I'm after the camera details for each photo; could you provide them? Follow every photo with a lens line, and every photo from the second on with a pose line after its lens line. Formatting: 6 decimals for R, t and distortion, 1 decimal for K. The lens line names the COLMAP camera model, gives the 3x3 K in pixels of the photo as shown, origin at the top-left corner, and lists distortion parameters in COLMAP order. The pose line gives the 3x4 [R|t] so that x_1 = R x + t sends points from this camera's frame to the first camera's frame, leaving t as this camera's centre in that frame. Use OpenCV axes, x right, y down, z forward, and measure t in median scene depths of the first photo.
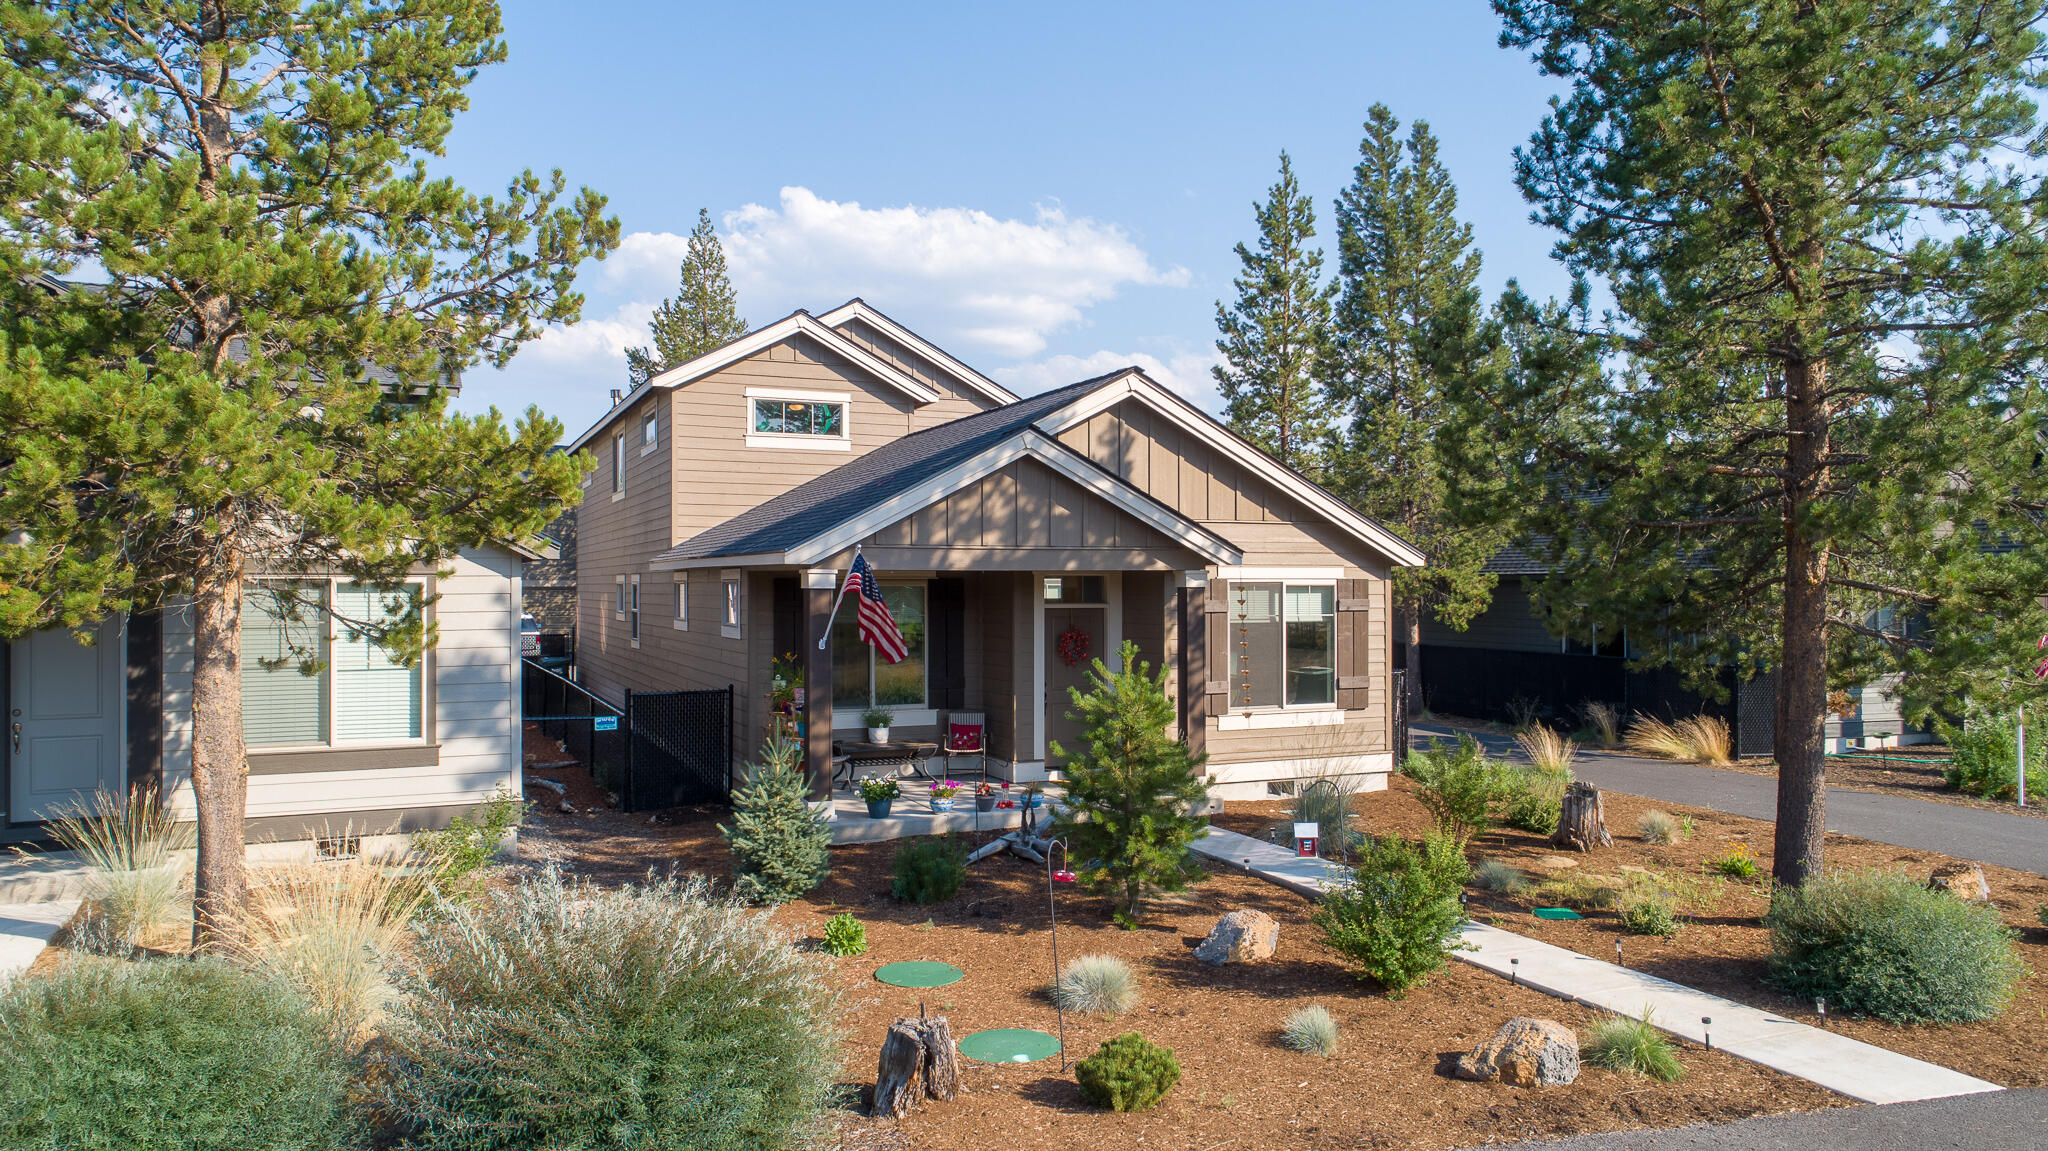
lens RADIAL K [[1399.9, 0, 1024.1], [0, 1399.9, 578.1], [0, 0, 1]] dist [-0.026085, -0.002814]
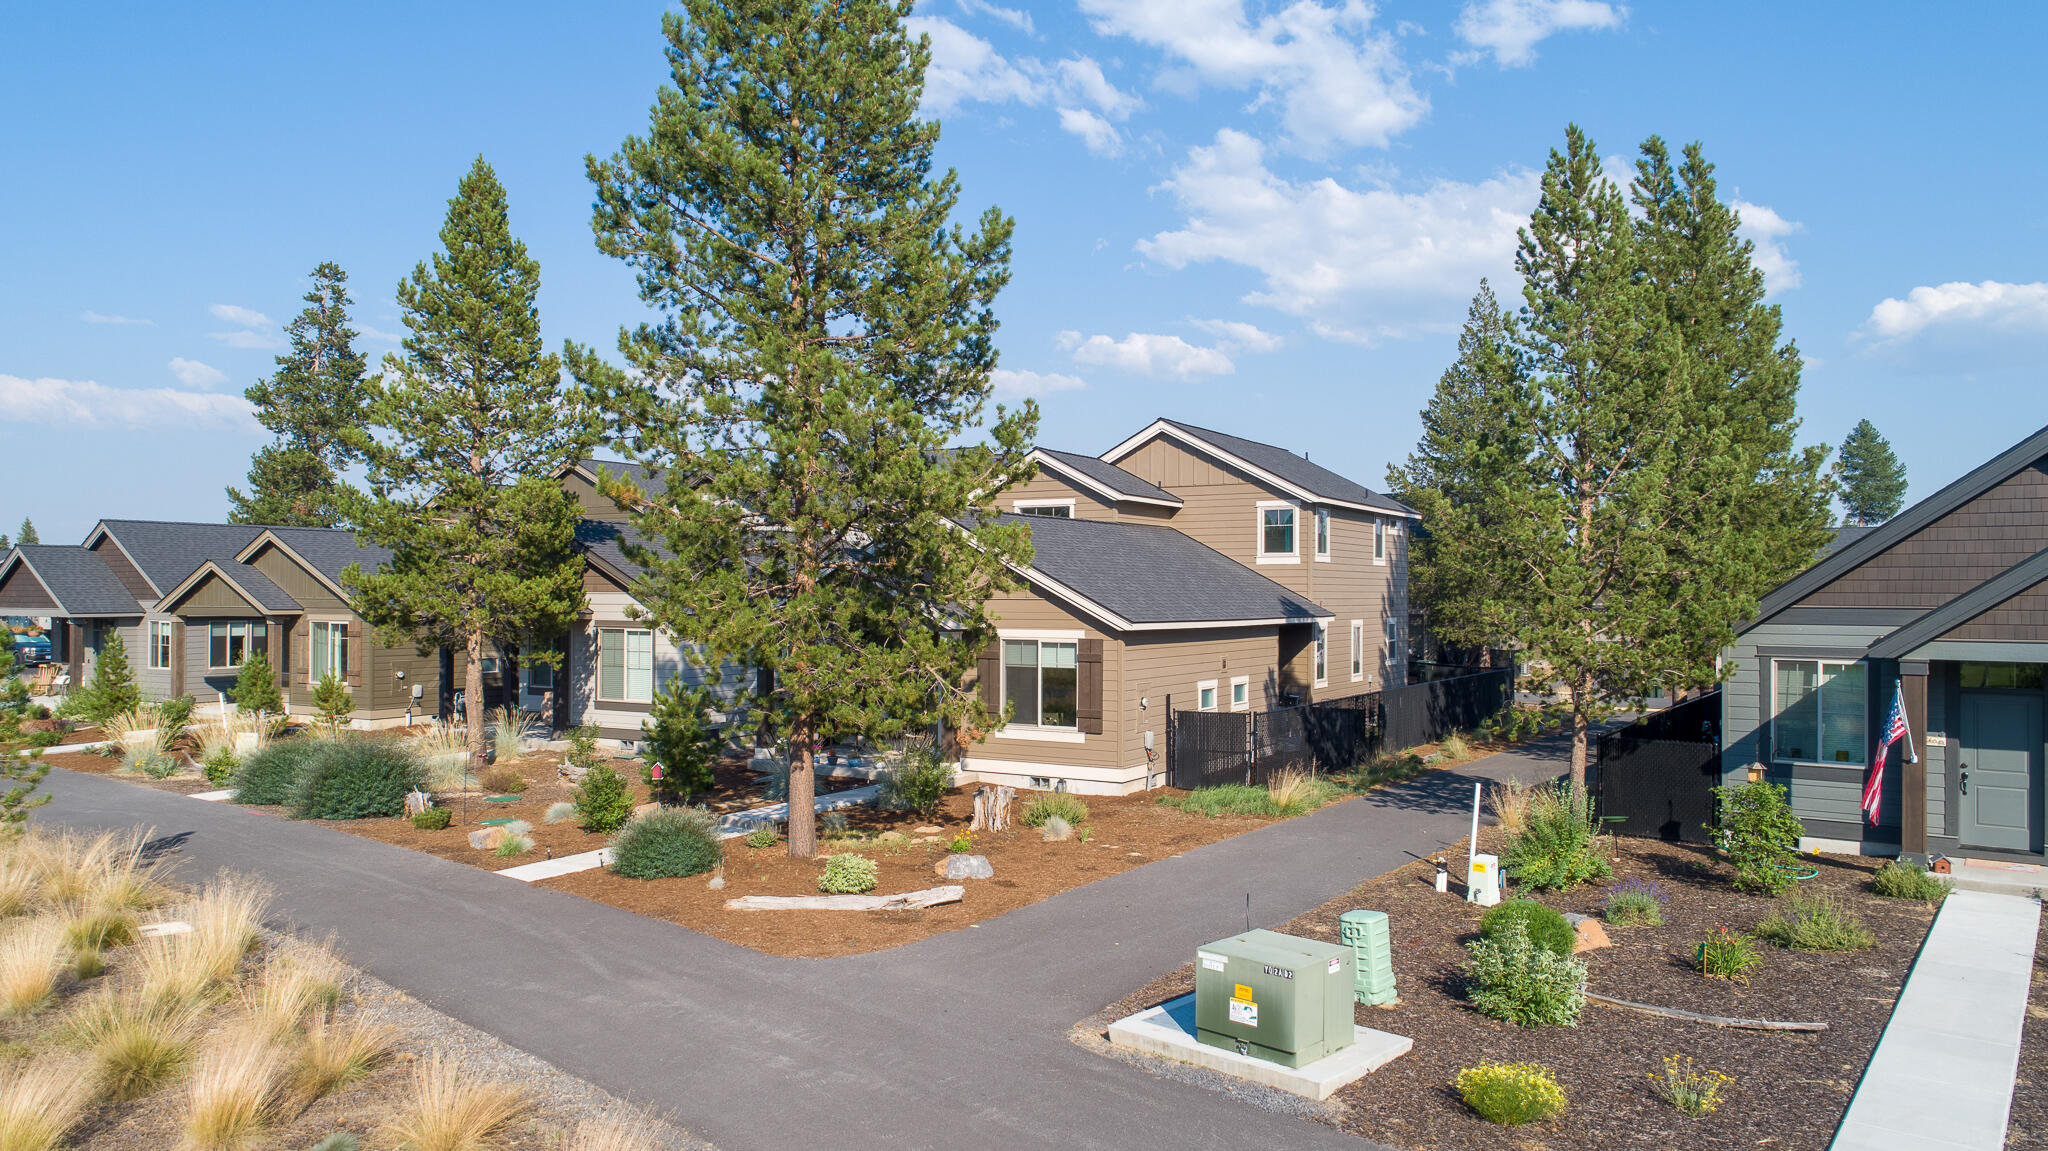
lens RADIAL K [[1399.9, 0, 1034.5], [0, 1399.9, 571.5], [0, 0, 1]] dist [-0.026085, -0.002814]
pose [[0.564804, -0.009200, -0.825174, 1.373146], [0.005263, 0.999958, -0.007547, -0.057049], [0.825208, -0.000080, 0.564829, 0.171722]]
